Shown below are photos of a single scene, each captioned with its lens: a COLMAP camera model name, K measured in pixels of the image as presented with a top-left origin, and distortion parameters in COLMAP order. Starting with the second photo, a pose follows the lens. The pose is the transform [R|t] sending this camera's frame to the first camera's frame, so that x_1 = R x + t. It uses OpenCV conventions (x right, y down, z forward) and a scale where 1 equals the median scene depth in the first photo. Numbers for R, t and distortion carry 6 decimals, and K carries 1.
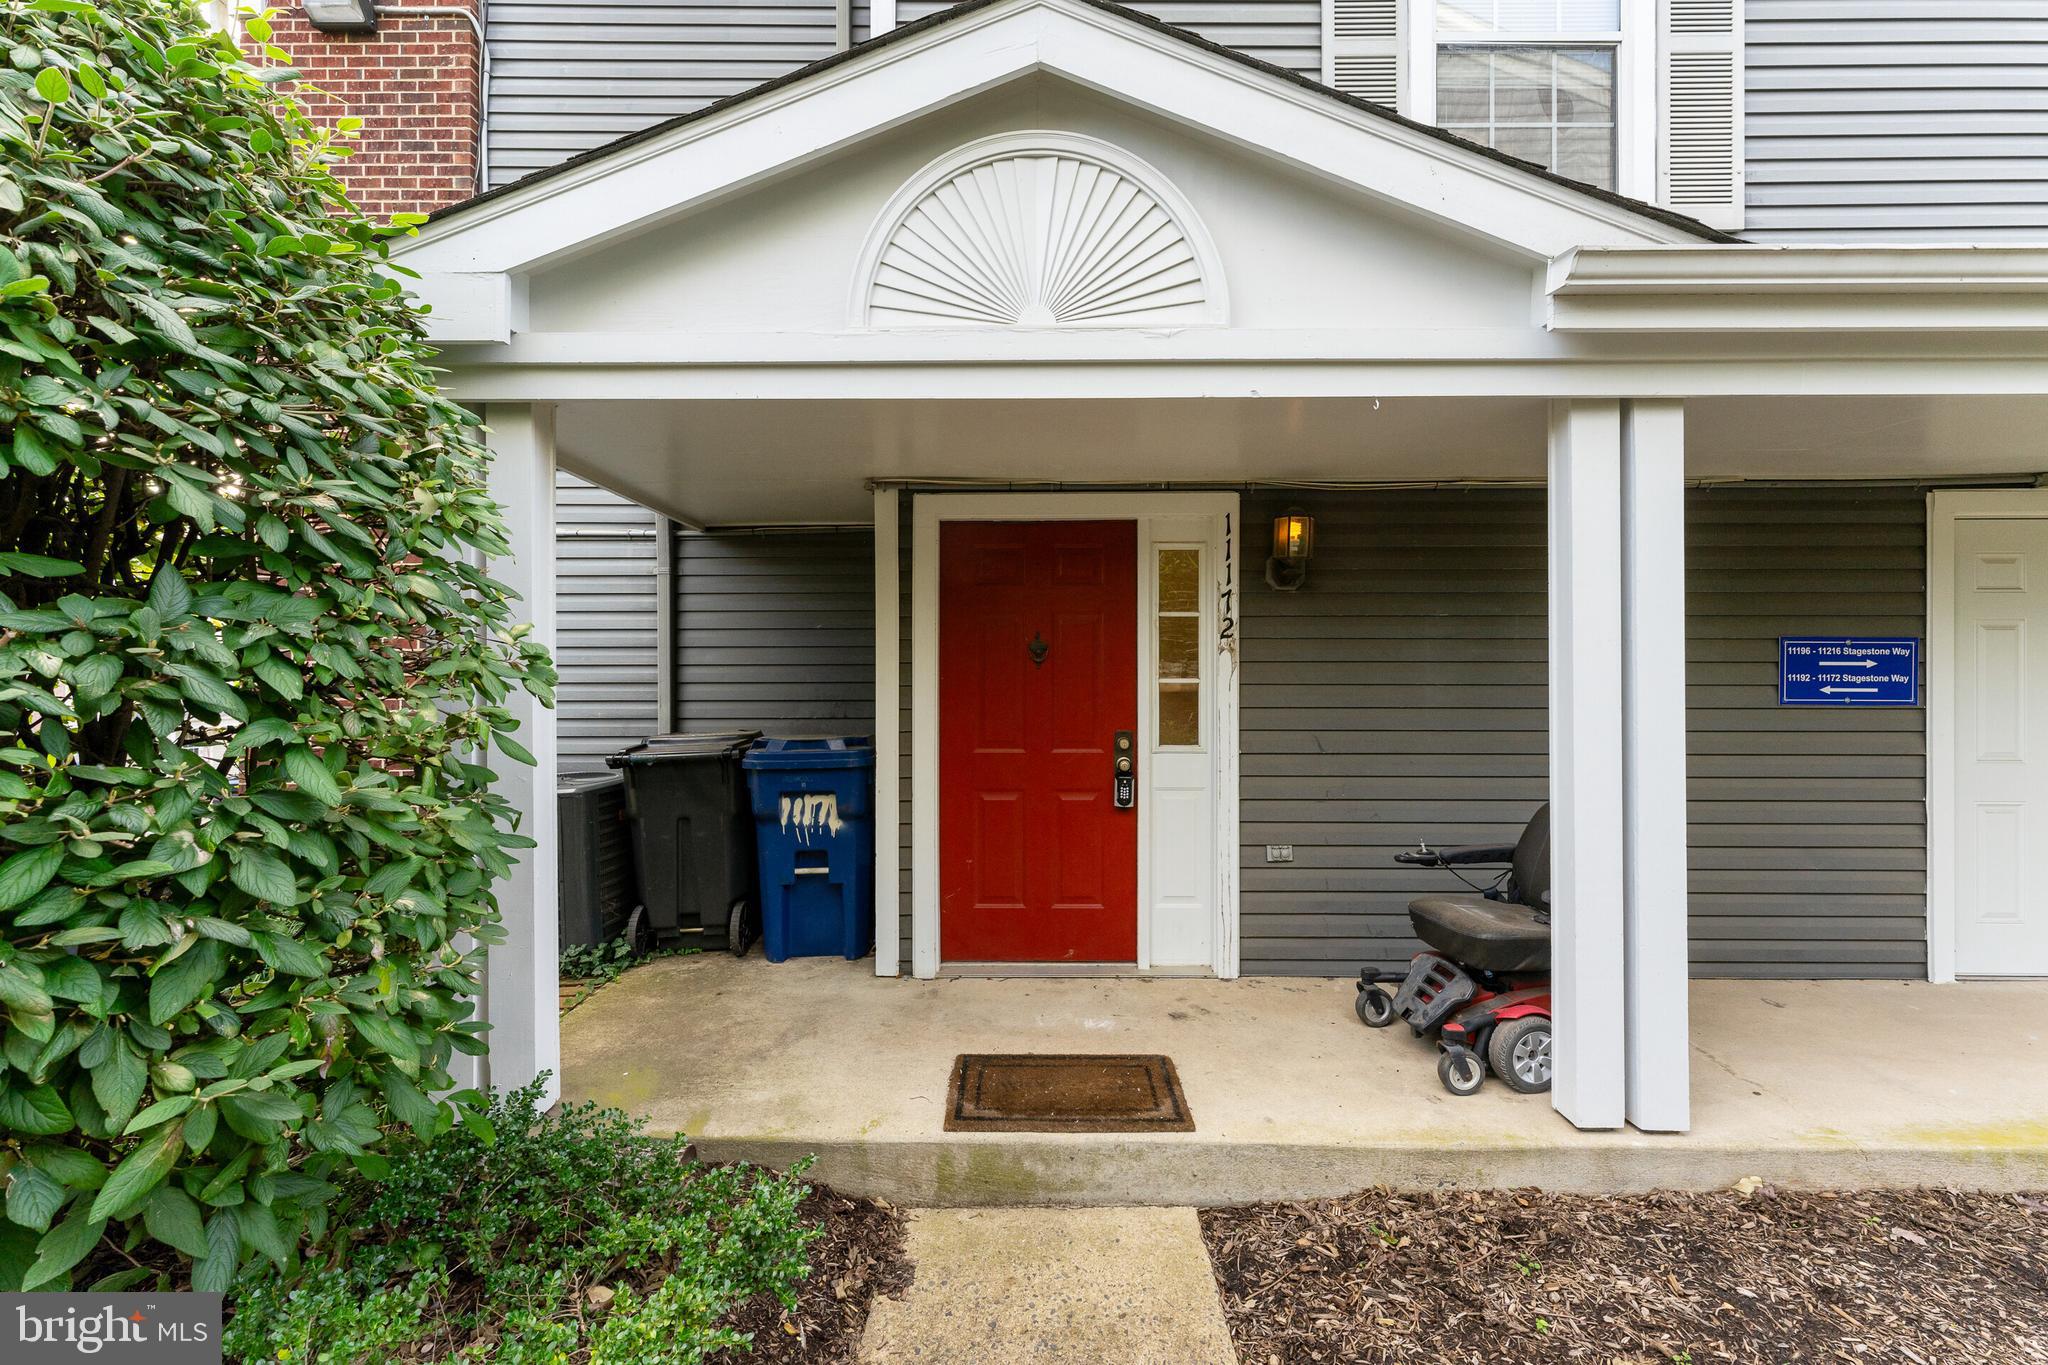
lens RADIAL K [[835.5, 0, 1025.8], [0, 835.5, 674.2], [0, 0, 1]] dist [0.002556, -0.000119]
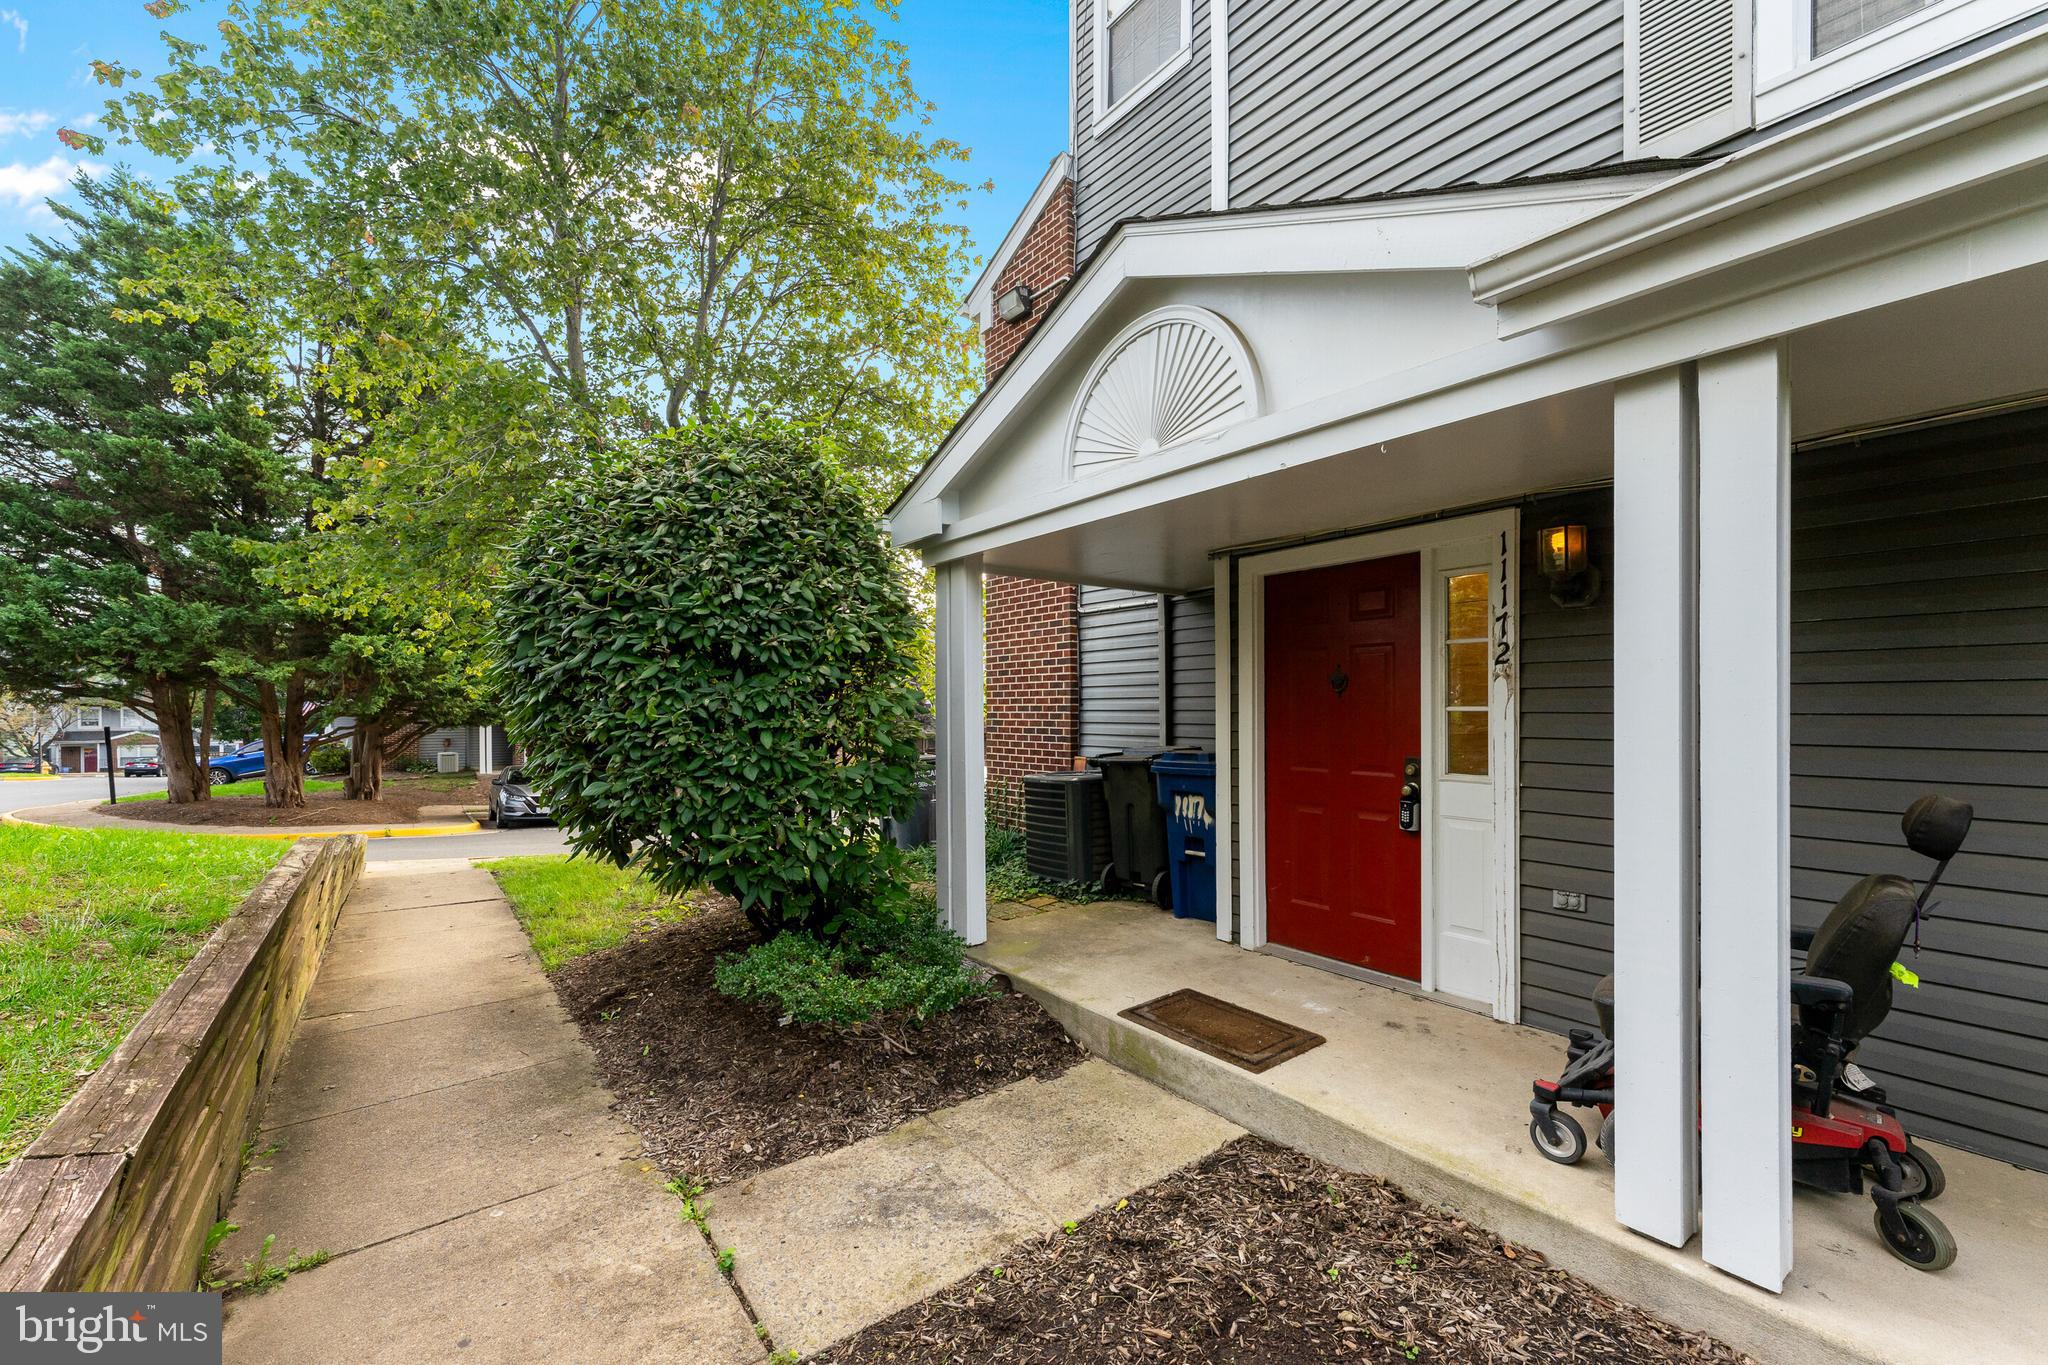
lens RADIAL K [[835.5, 0, 1021.0], [0, 835.5, 715.4], [0, 0, 1]] dist [0.002556, -0.000119]
pose [[0.602355, 0.007428, -0.798194, 0.765805], [0.004011, 0.999916, 0.012333, 0.001410], [0.798218, -0.010630, 0.602274, -0.010983]]
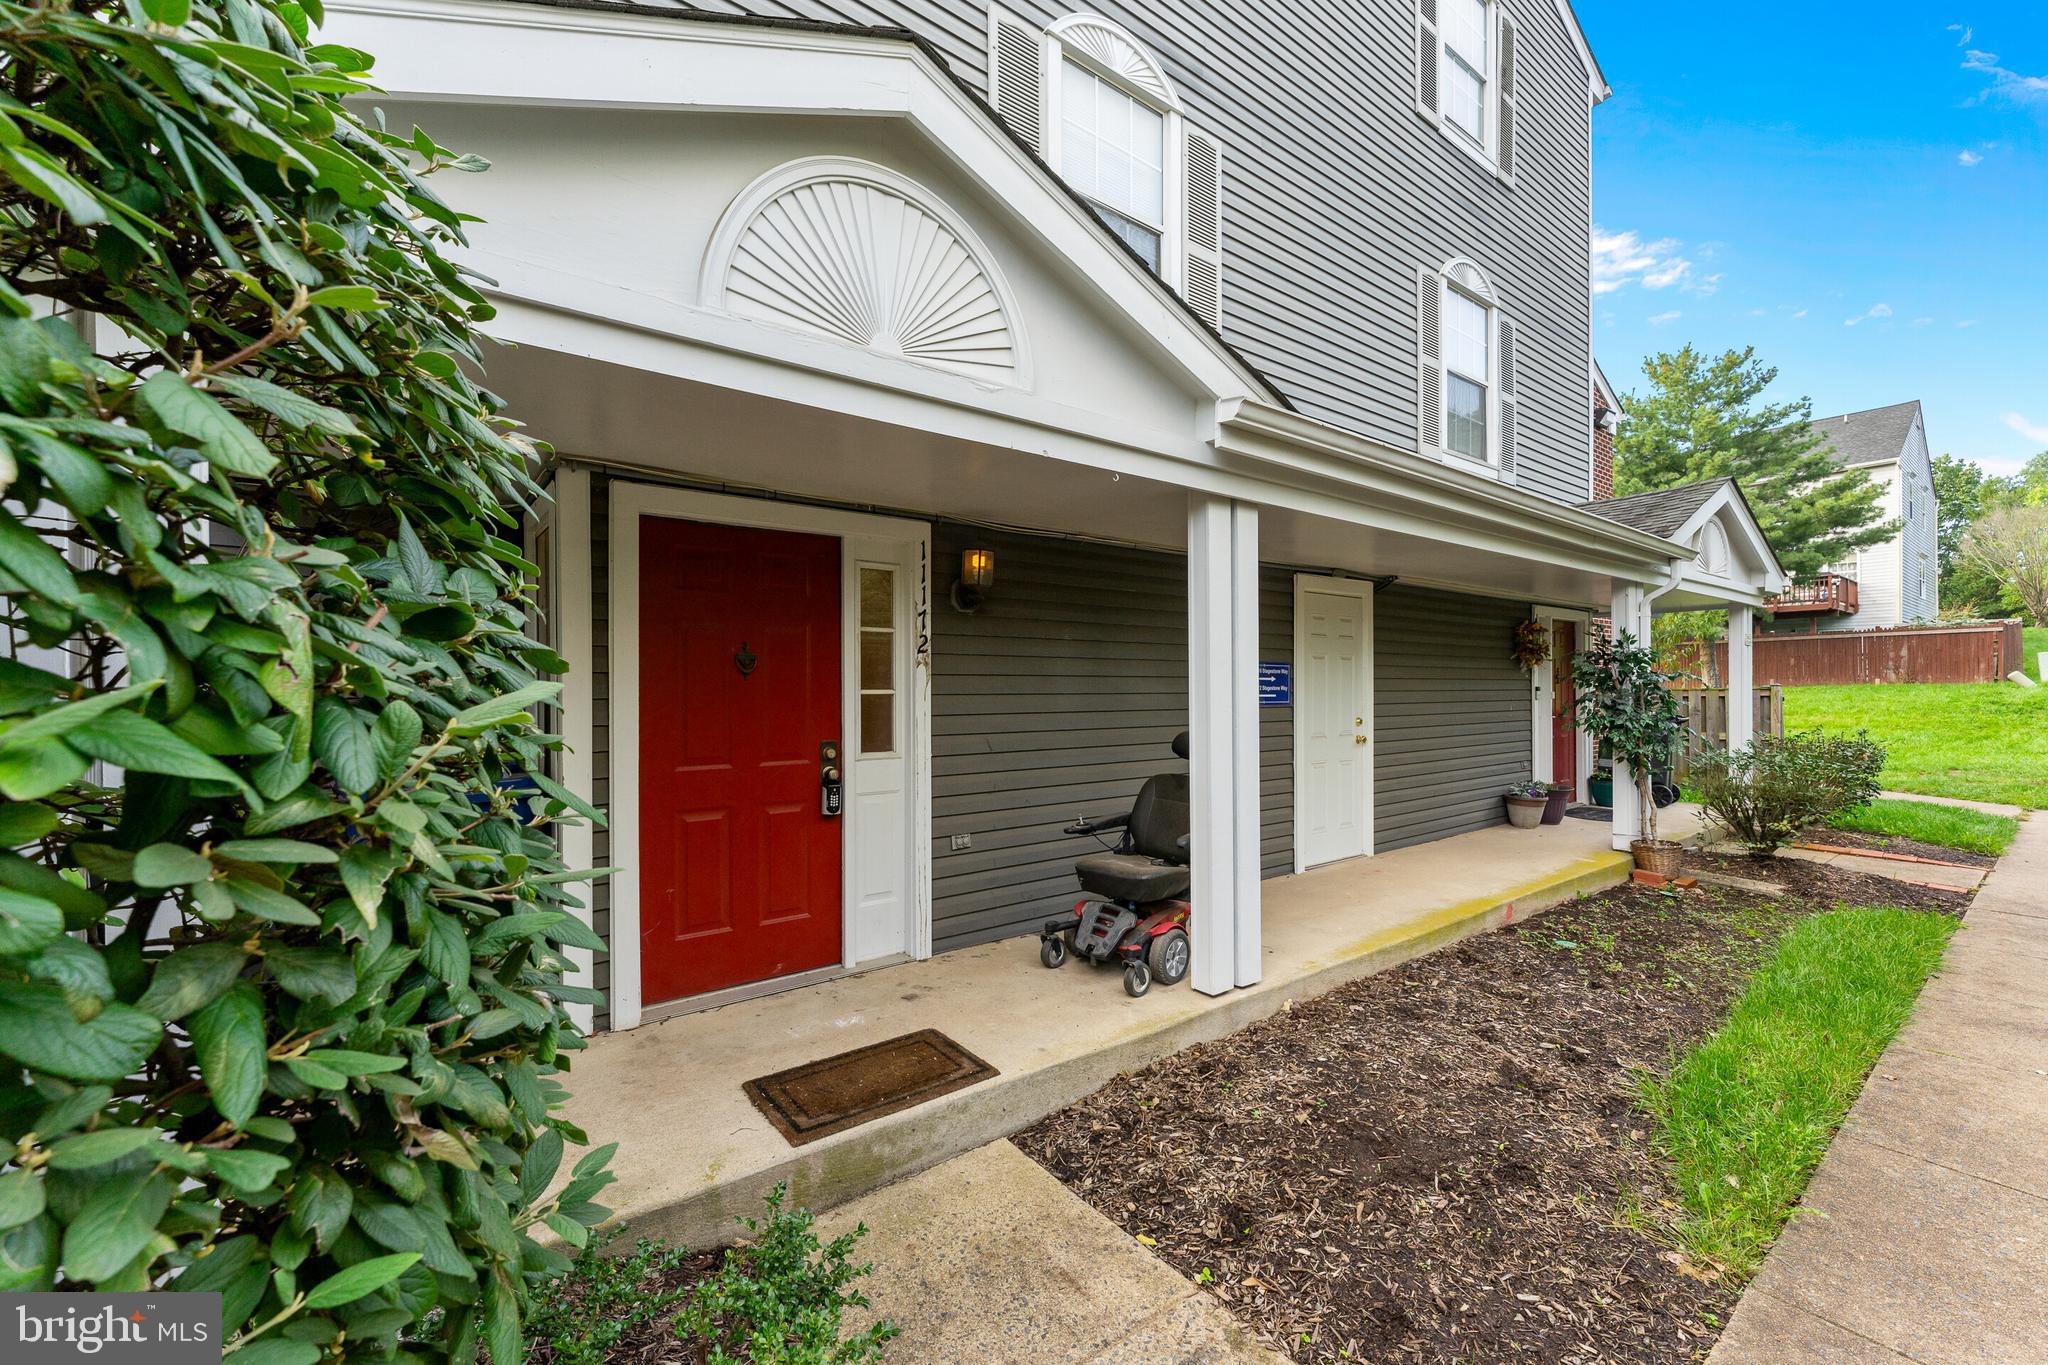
lens RADIAL K [[835.5, 0, 1034.0], [0, 835.5, 695.6], [0, 0, 1]] dist [0.002556, -0.000119]
pose [[0.783973, -0.007593, 0.620749, -0.380397], [0.003528, 0.999964, 0.007776, 0.005661], [-0.620785, -0.003906, 0.783971, 0.042648]]
